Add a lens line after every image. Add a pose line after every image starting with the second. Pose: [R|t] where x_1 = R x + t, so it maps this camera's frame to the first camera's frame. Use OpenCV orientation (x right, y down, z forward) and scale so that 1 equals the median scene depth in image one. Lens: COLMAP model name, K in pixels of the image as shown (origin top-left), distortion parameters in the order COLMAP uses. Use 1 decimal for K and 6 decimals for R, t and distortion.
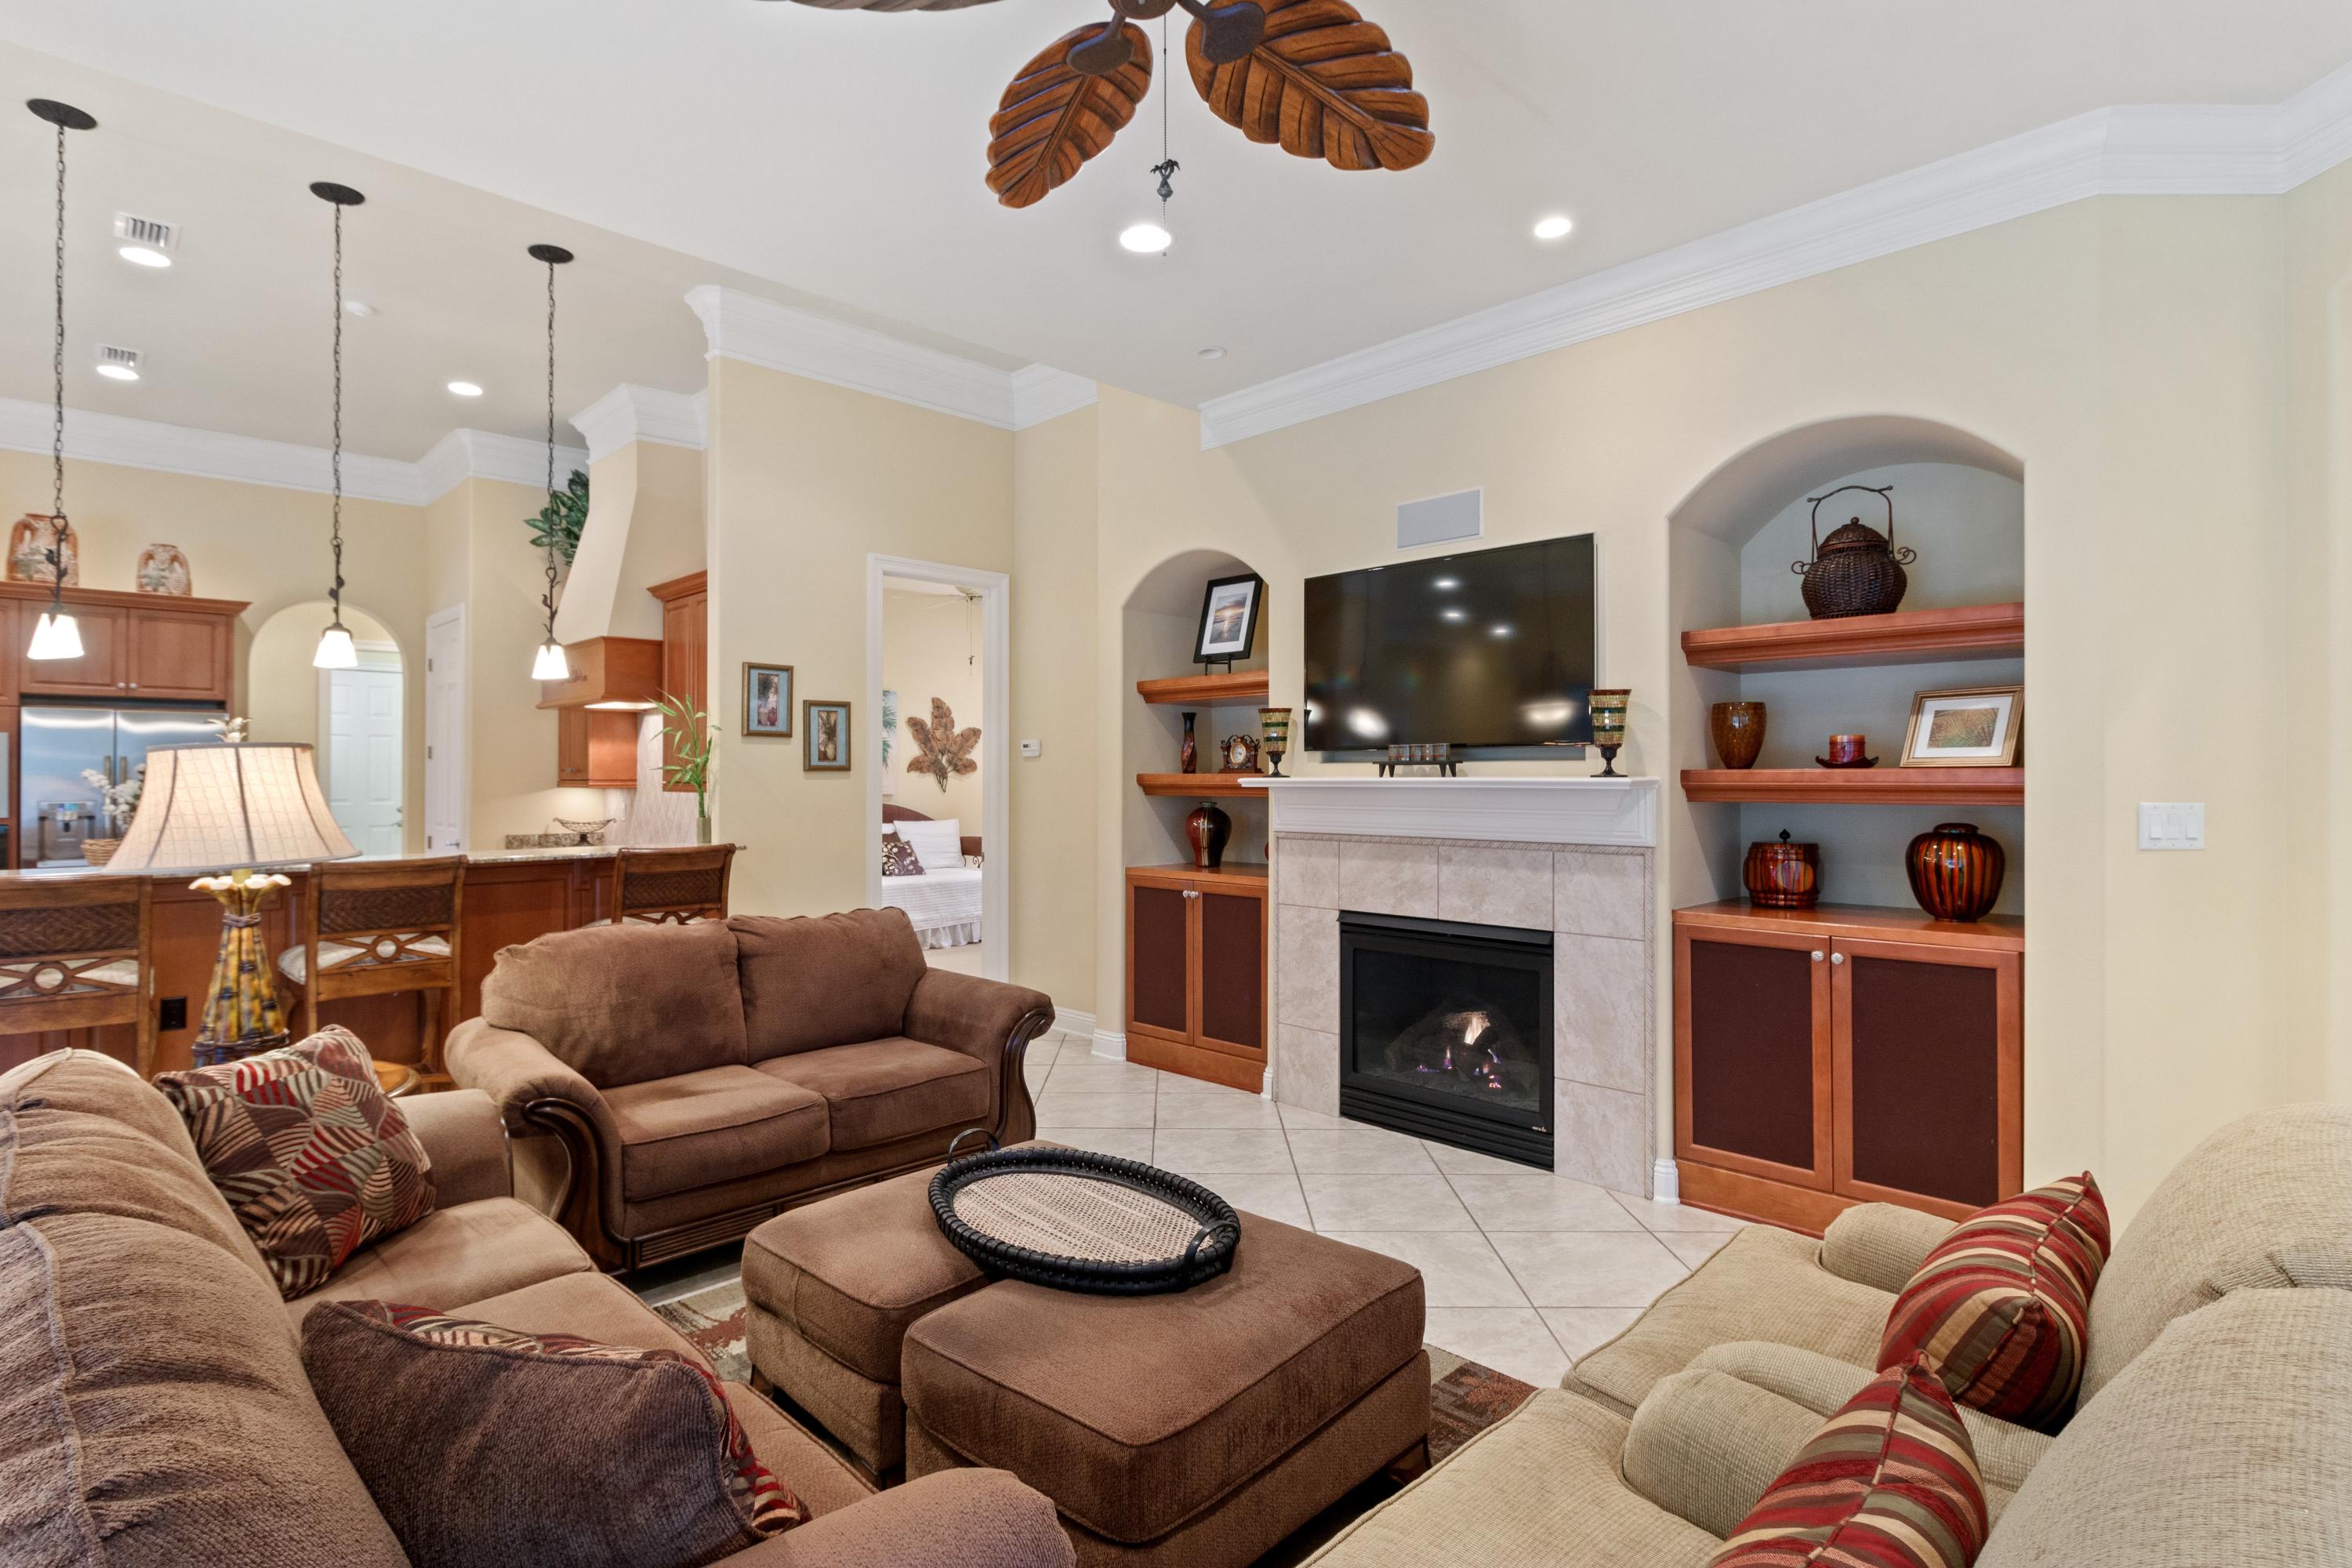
lens RADIAL K [[1144.3, 0, 1170.4], [0, 1144.3, 771.9], [0, 0, 1]] dist [-0.000895, -0.002399]
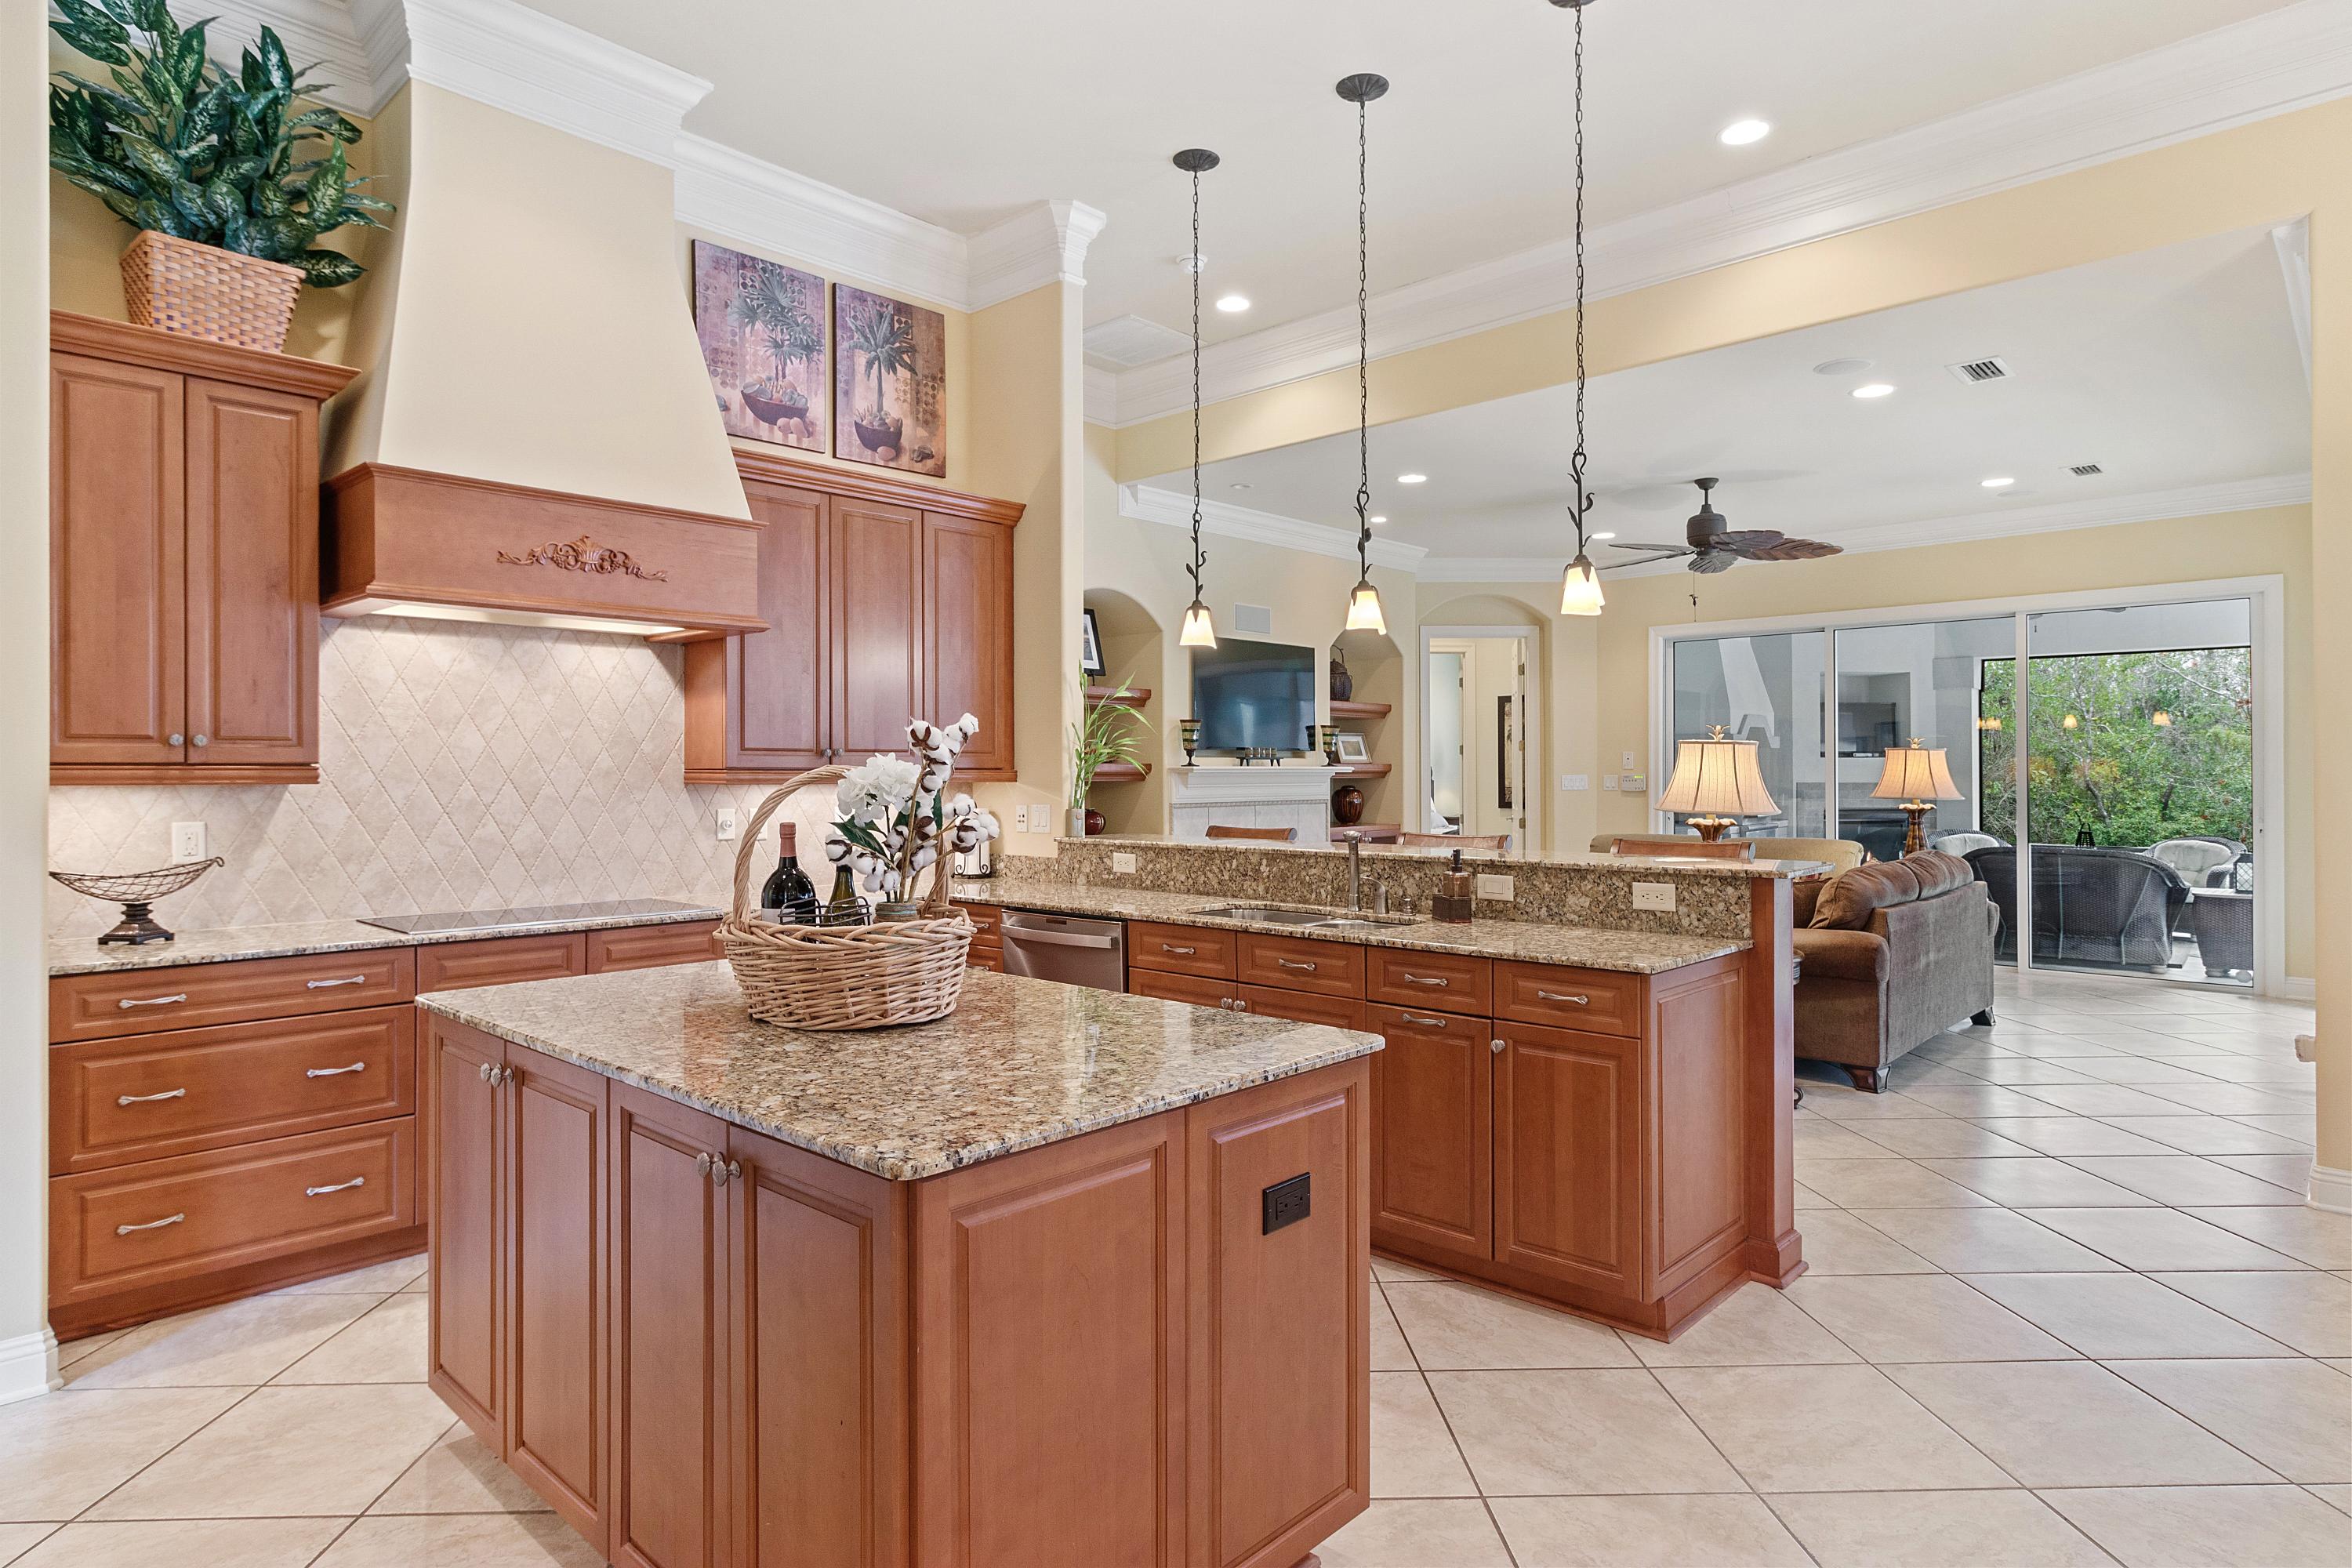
lens RADIAL K [[1272.3, 0, 1167.6], [0, 1272.3, 771.7], [0, 0, 1]] dist [-0.000369, 0.000850]
pose [[-0.026213, 0.003477, 0.999650, -1.306966], [-0.000340, 0.999994, -0.003488, 0.014658], [-0.999656, -0.000431, -0.026212, 0.905780]]
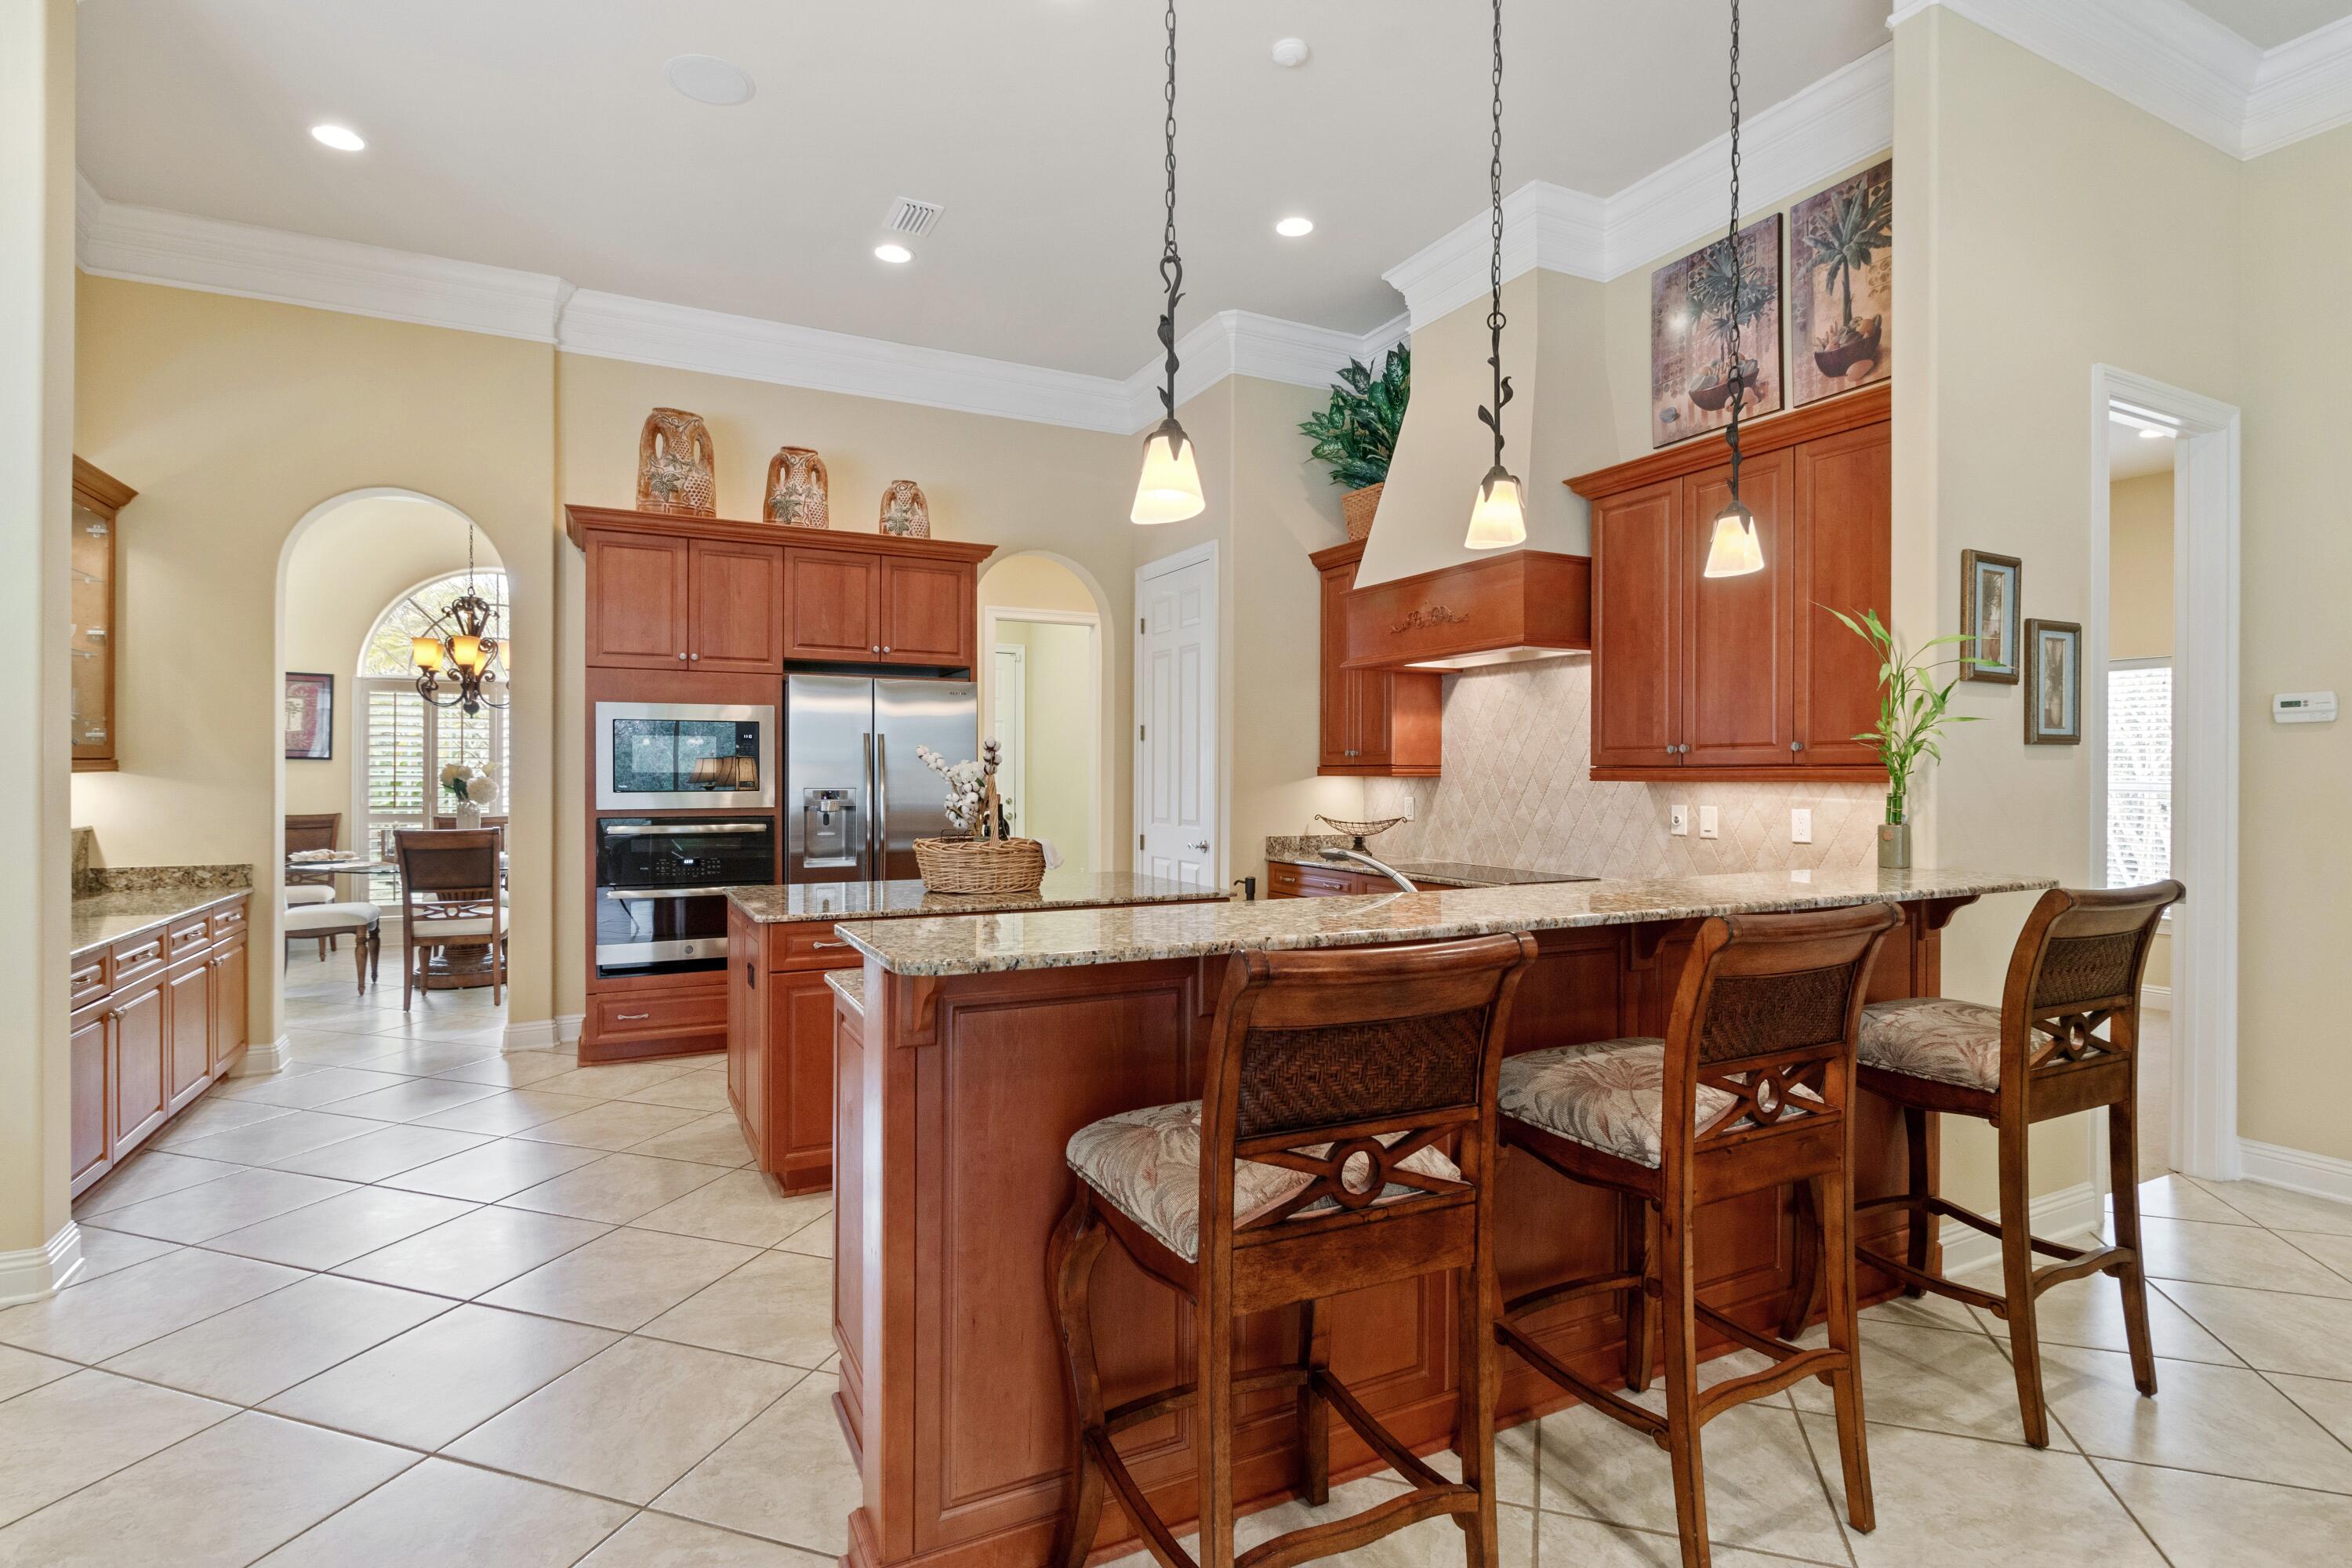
lens RADIAL K [[1144.3, 0, 1170.4], [0, 1144.3, 771.9], [0, 0, 1]] dist [-0.000895, -0.002399]
pose [[0.951957, 0.003335, -0.306214, -0.547401], [-0.002493, 0.999992, 0.003140, 0.012239], [0.306222, -0.002226, 0.951958, 0.326942]]
